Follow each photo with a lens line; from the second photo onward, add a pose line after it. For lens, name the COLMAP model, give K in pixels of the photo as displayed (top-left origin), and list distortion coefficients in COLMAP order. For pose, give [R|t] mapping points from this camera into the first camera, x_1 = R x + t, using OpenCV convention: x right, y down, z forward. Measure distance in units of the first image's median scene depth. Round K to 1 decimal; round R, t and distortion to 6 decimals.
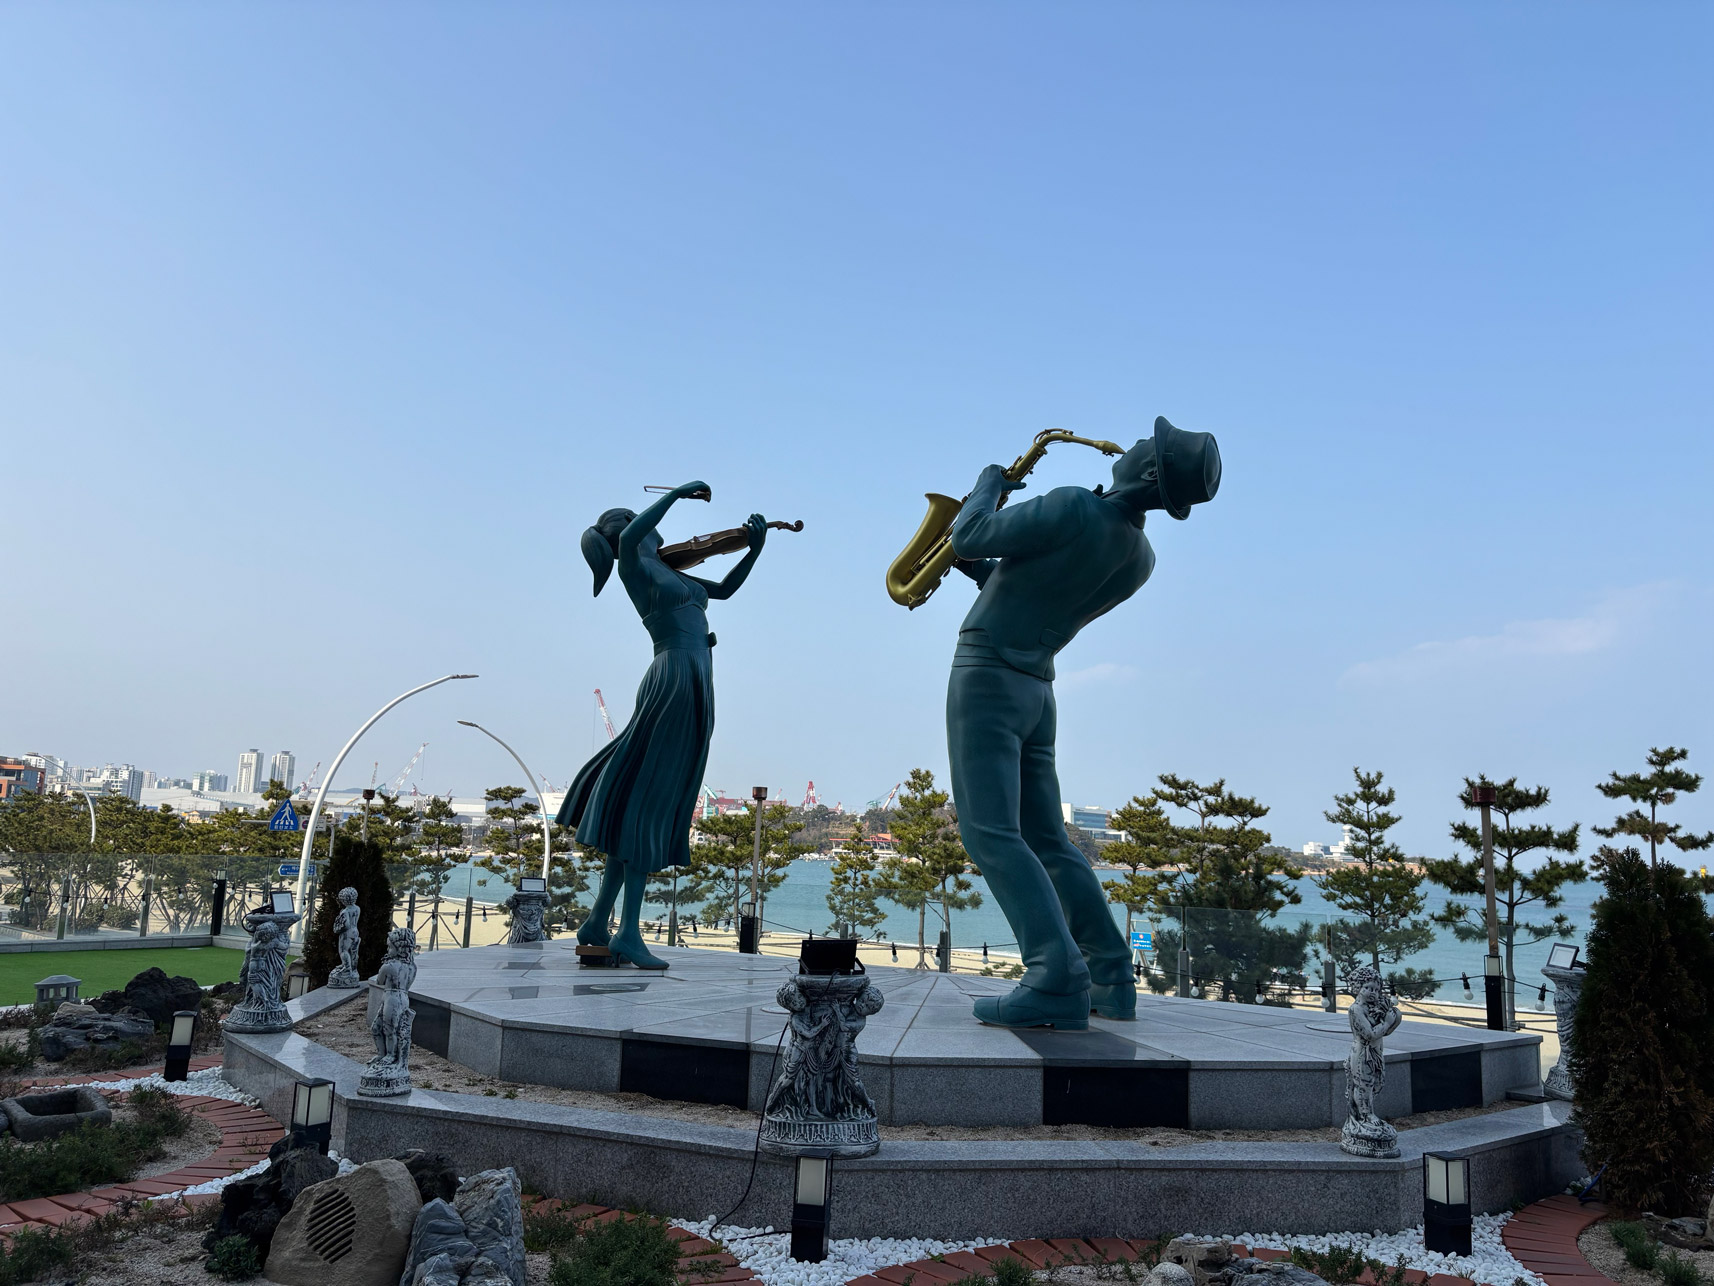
lens RADIAL K [[1299.5, 0, 857.0], [0, 1299.5, 643.0], [0, 0, 1]] dist [0.067577, -0.003884]
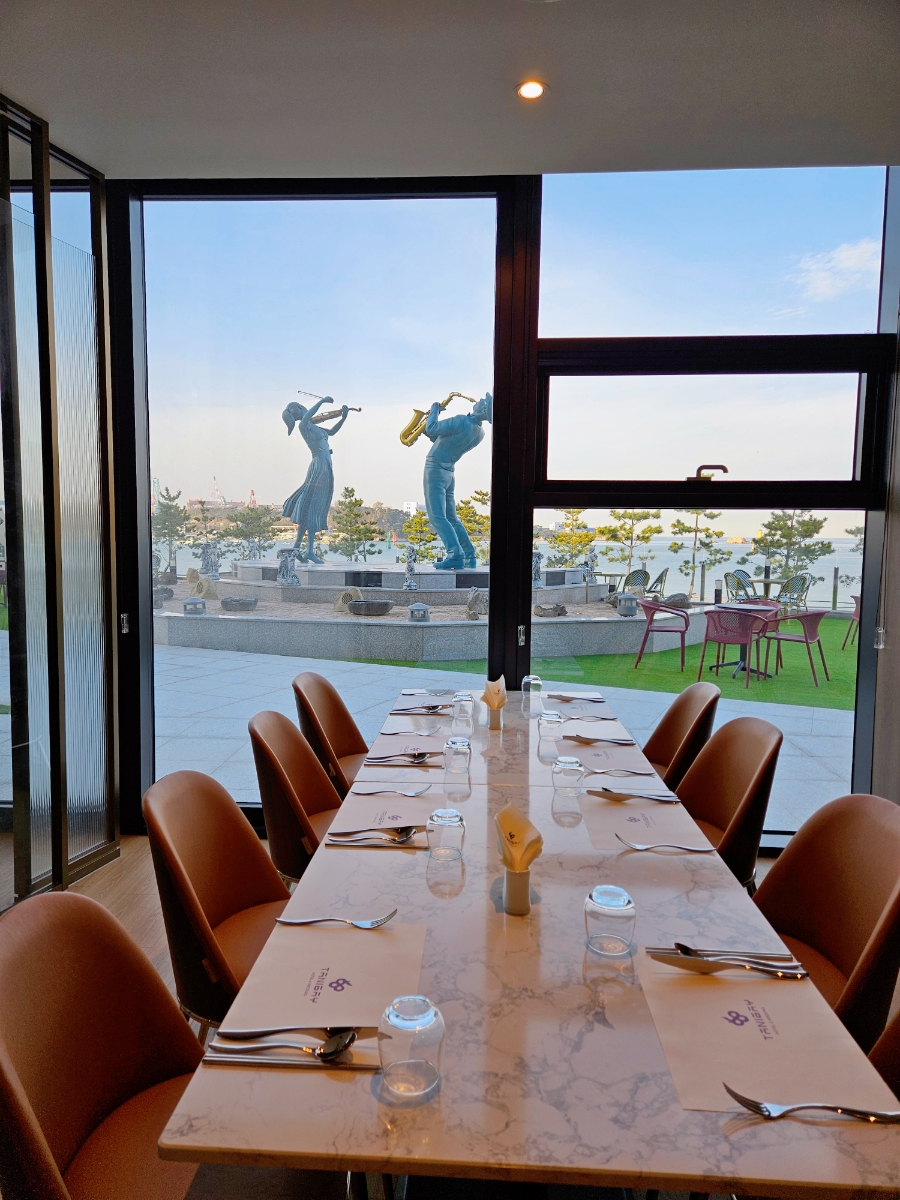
lens RADIAL K [[909.8, 0, 450.0], [0, 909.8, 600.0], [0, 0, 1]] dist [0.067577, -0.003884]
pose [[0.977780, -0.033499, 0.206937, -0.327910], [-0.015063, 0.973370, 0.228743, -0.171023], [-0.209089, -0.226778, 0.951238, -1.194762]]
